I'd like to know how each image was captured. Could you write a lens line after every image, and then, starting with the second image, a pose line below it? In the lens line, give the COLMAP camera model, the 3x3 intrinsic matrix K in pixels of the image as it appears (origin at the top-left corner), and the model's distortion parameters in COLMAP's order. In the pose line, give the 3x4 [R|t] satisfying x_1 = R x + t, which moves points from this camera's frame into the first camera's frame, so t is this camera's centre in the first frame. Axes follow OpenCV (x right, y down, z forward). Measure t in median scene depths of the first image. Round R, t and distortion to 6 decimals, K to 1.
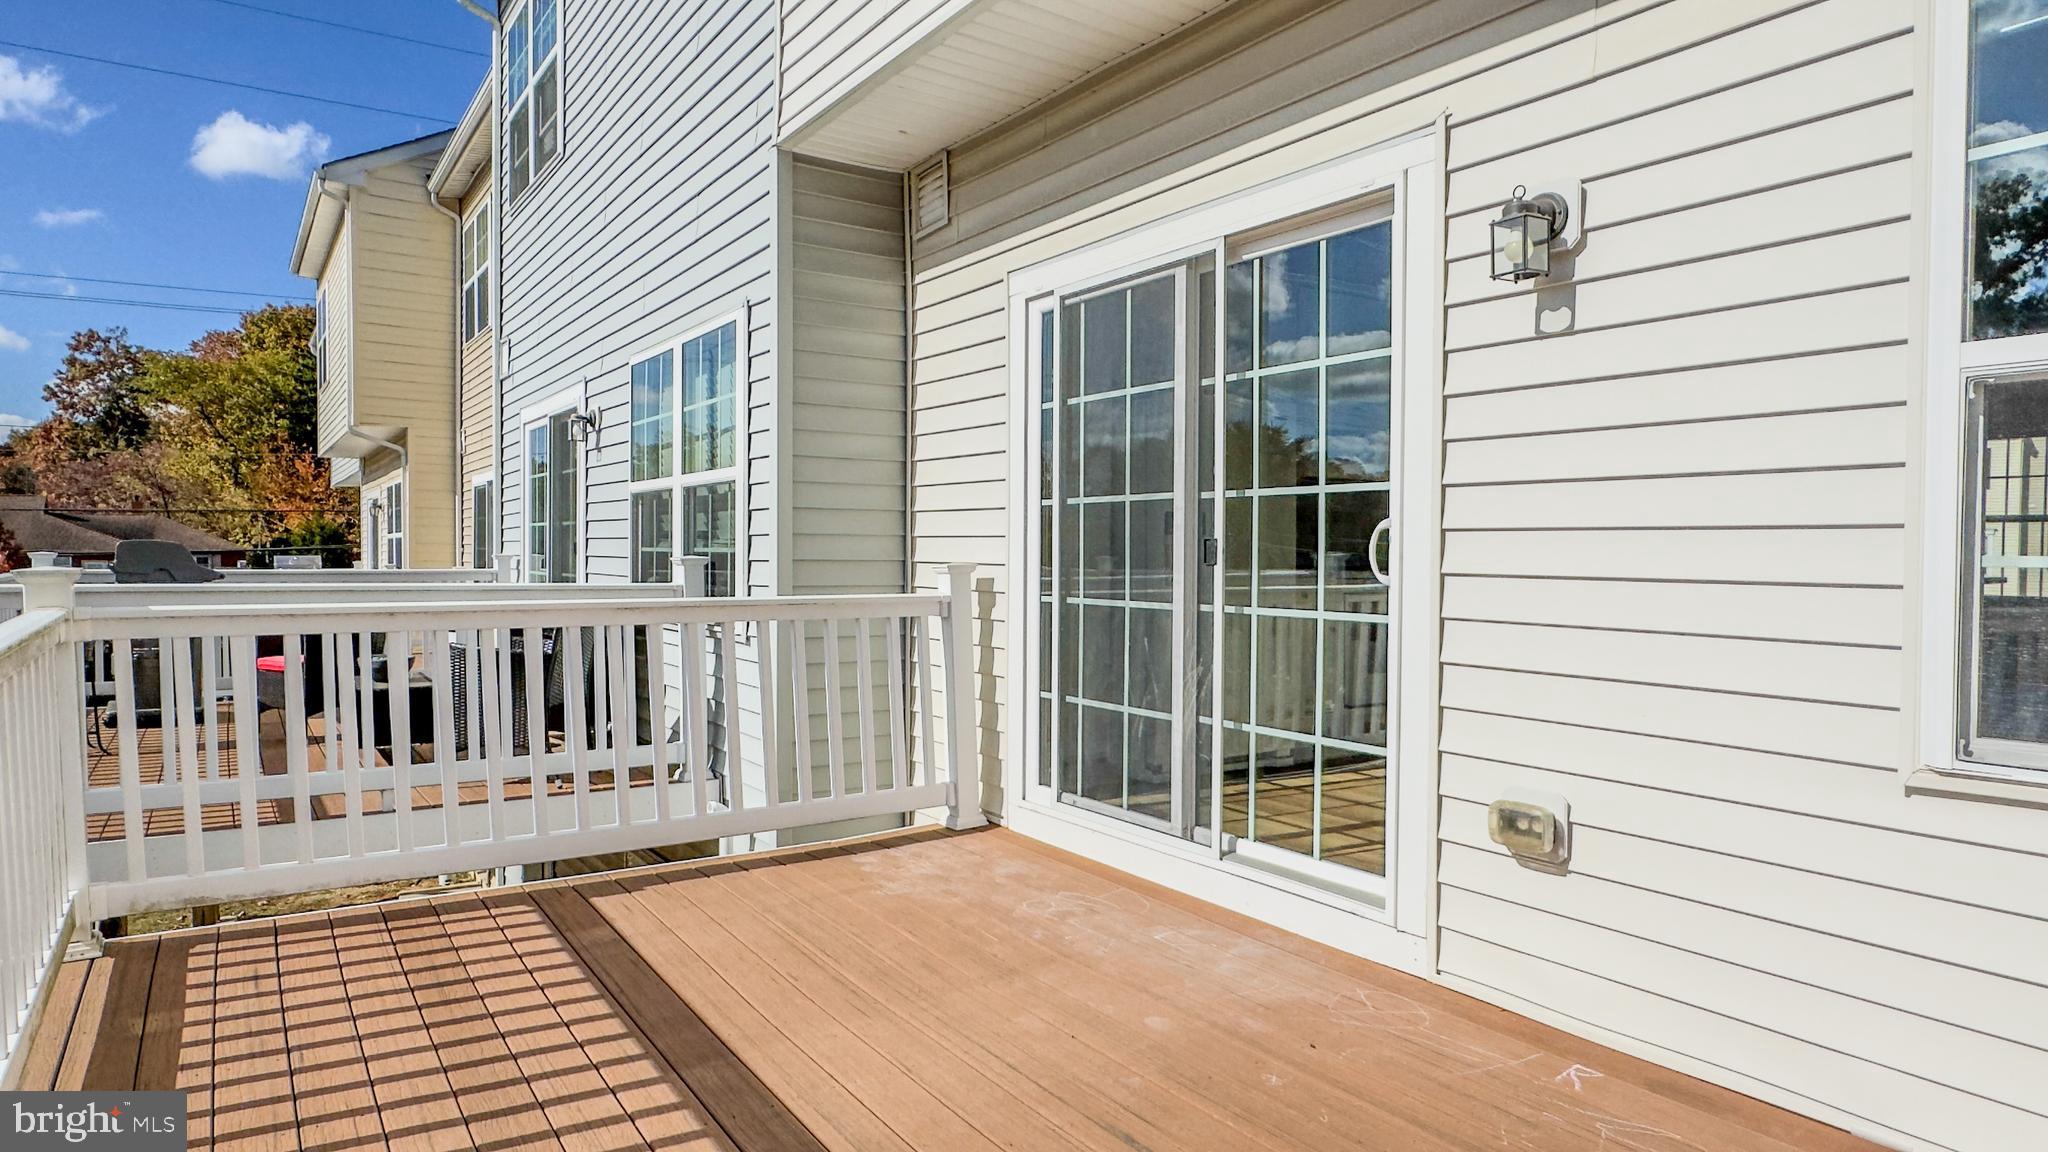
lens RADIAL K [[1174.9, 0, 1006.8], [0, 1174.9, 573.6], [0, 0, 1]] dist [0.000588, 0.000214]
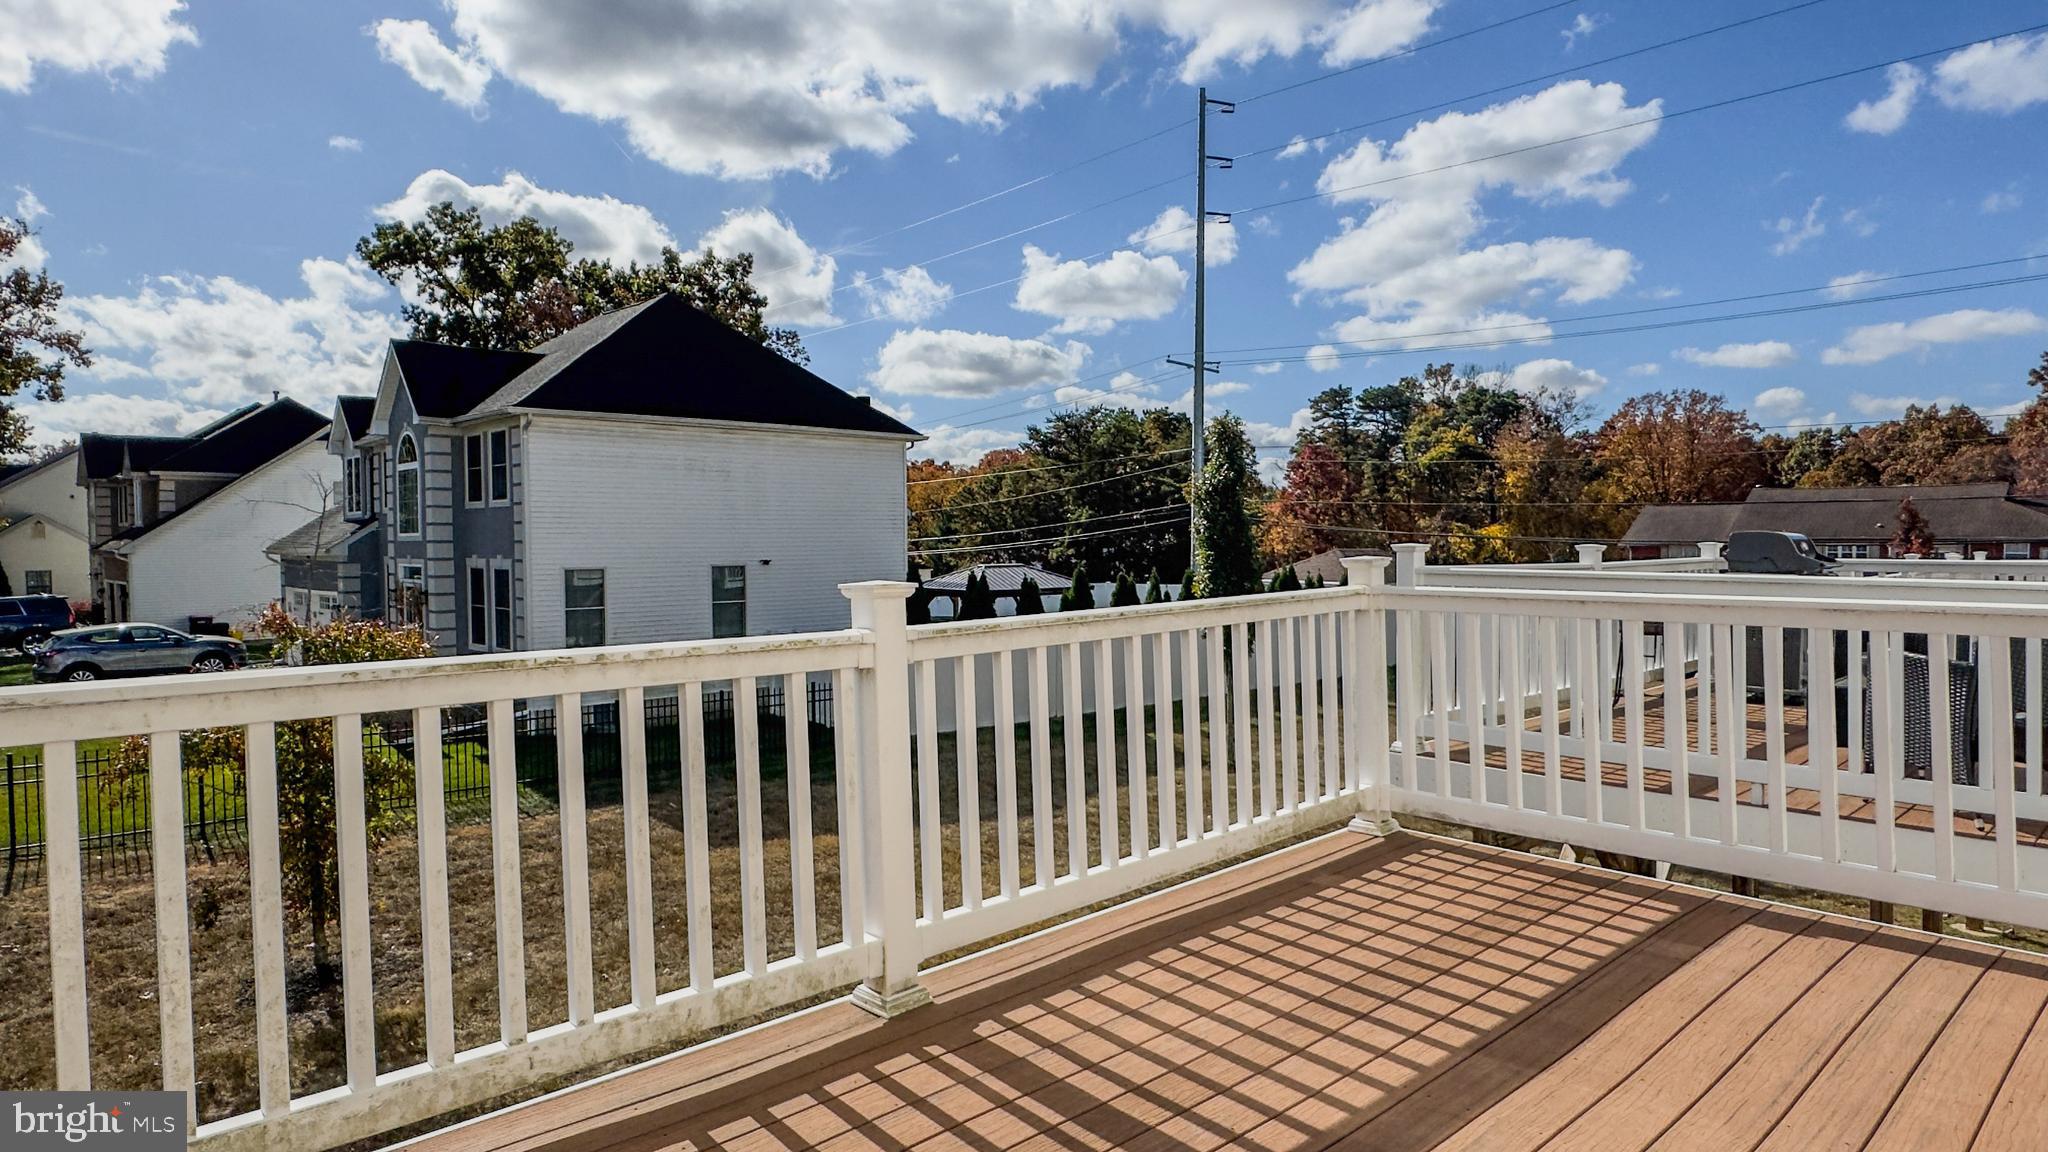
lens RADIAL K [[1174.9, 0, 1006.8], [0, 1174.9, 573.6], [0, 0, 1]] dist [0.000588, 0.000214]
pose [[0.163316, 0.020541, -0.986360, 0.464781], [-0.010918, 0.999760, 0.019012, -0.003256], [0.986513, 0.007664, 0.163501, 0.311378]]
